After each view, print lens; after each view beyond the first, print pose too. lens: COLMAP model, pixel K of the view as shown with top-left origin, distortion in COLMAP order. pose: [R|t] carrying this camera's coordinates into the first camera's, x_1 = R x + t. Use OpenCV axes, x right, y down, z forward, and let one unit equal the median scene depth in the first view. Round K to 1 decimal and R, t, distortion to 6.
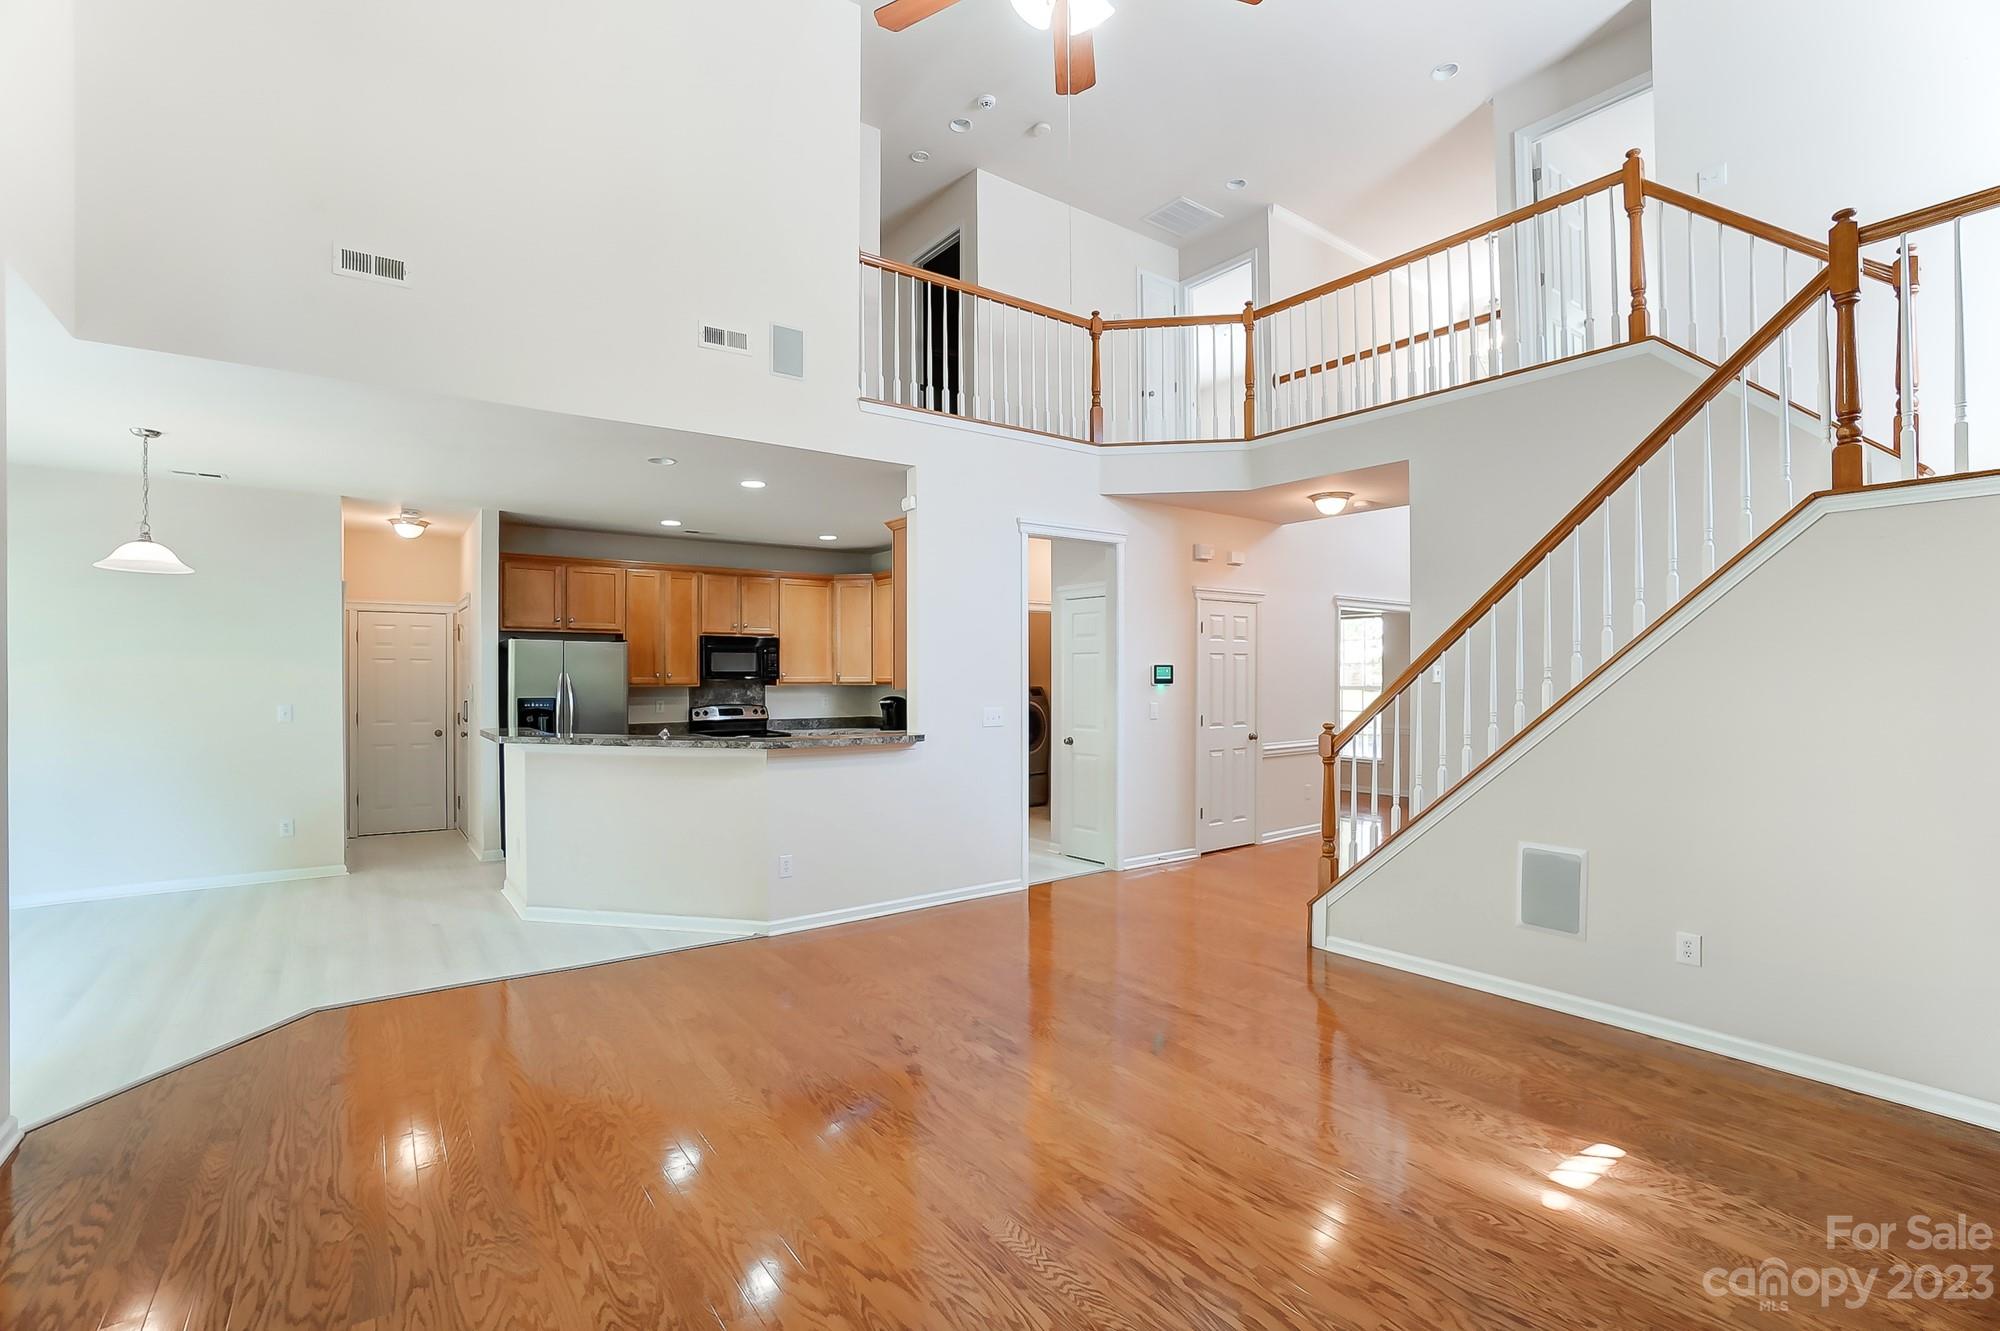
lens RADIAL K [[873.9, 0, 1000.0], [0, 873.9, 665.5], [0, 0, 1]] dist [-0.047995, 0.000019]
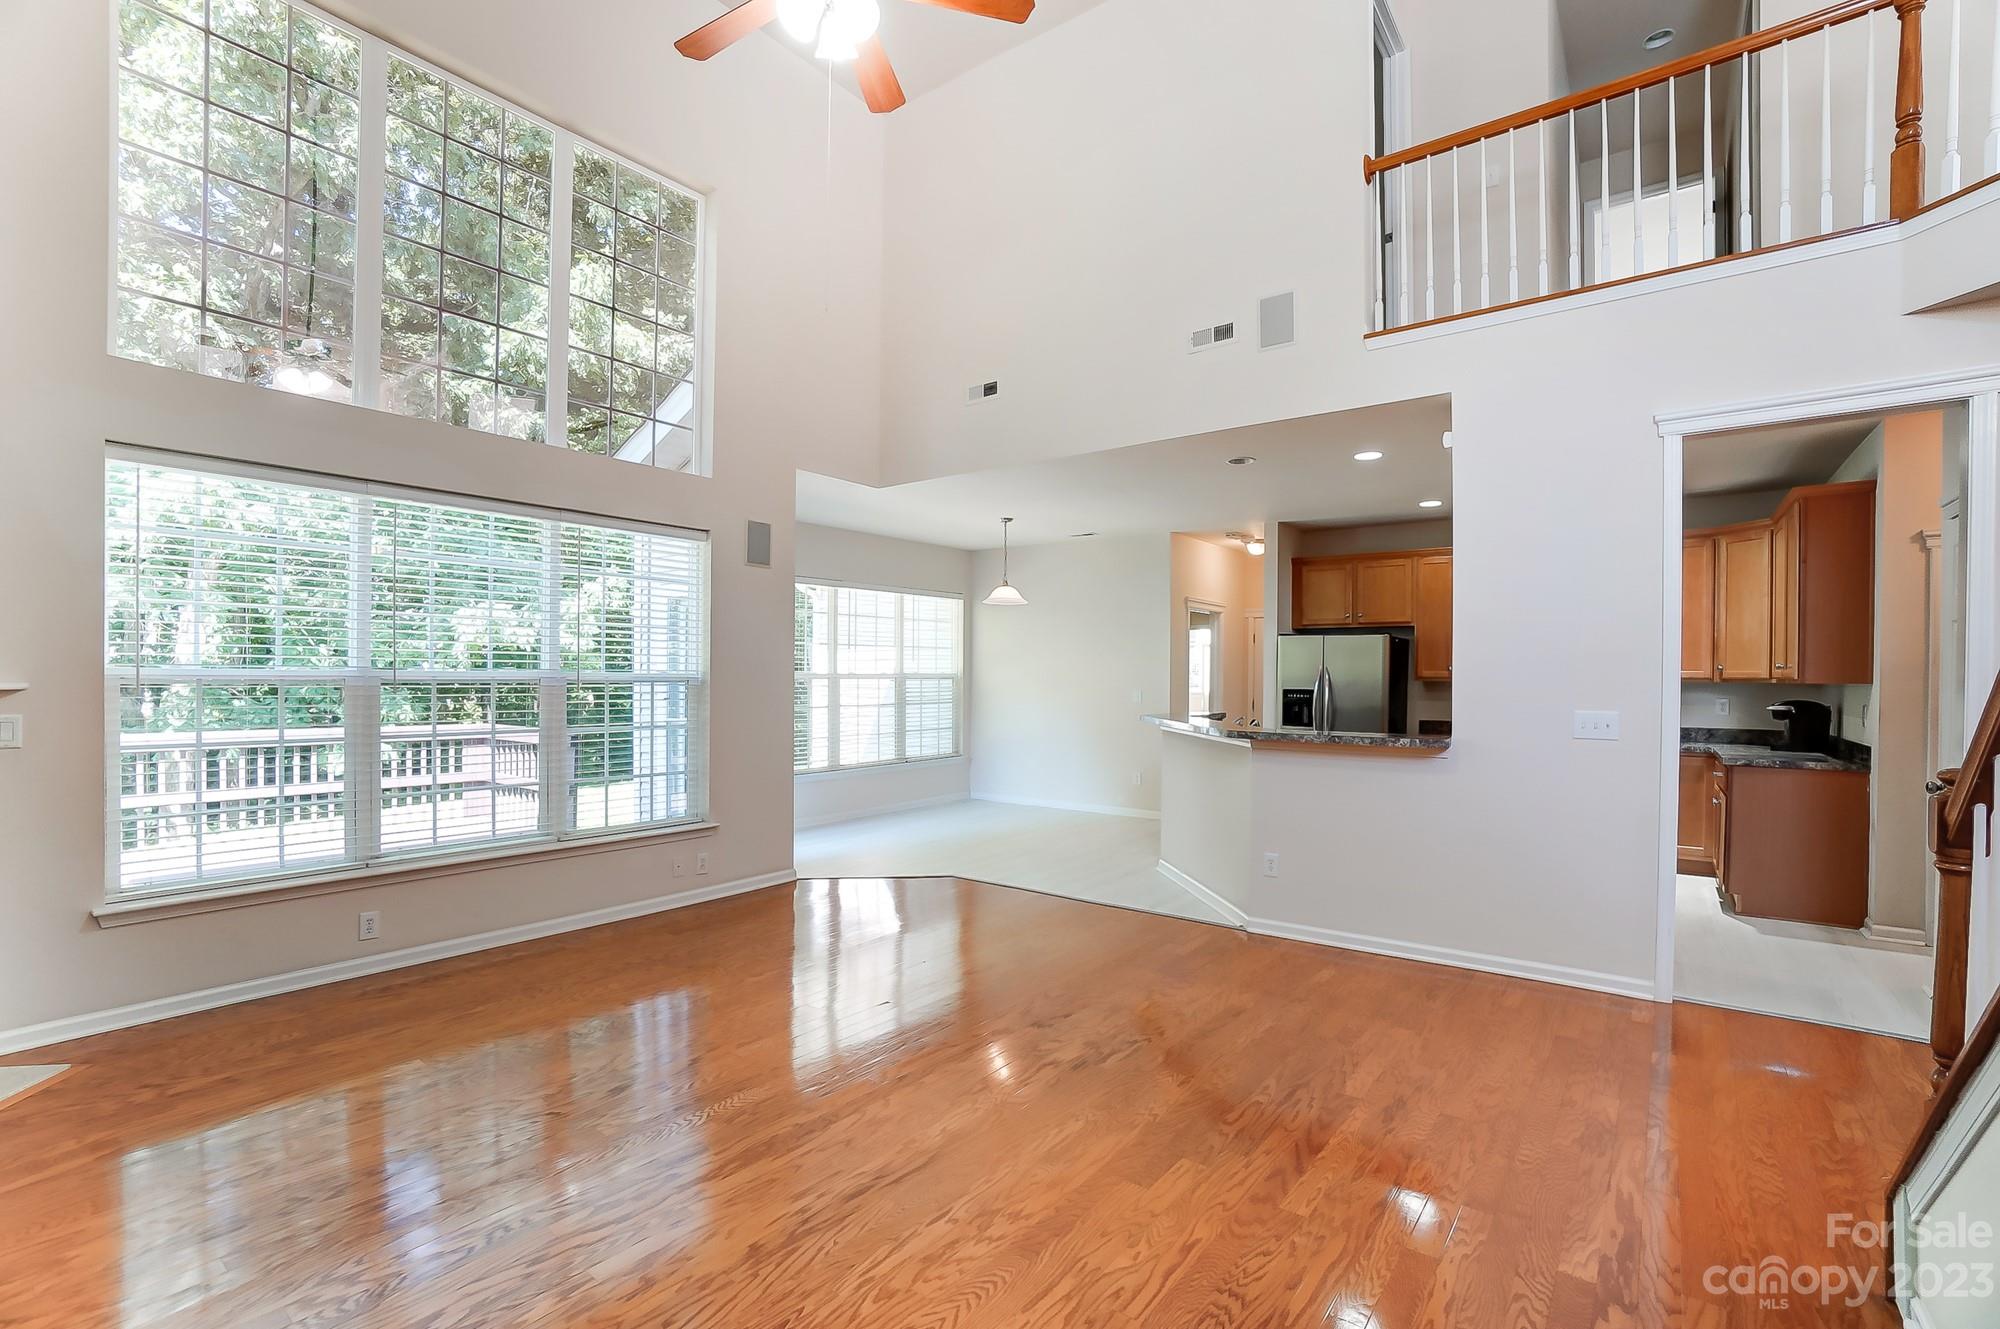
lens RADIAL K [[897.3, 0, 1000.0], [0, 897.3, 664.5], [0, 0, 1]] dist [-0.016293, 0.000164]
pose [[0.285342, -0.008635, -0.958387, 0.604383], [0.007501, 0.999949, -0.006776, 0.016150], [0.958396, -0.005255, 0.285393, 0.434476]]
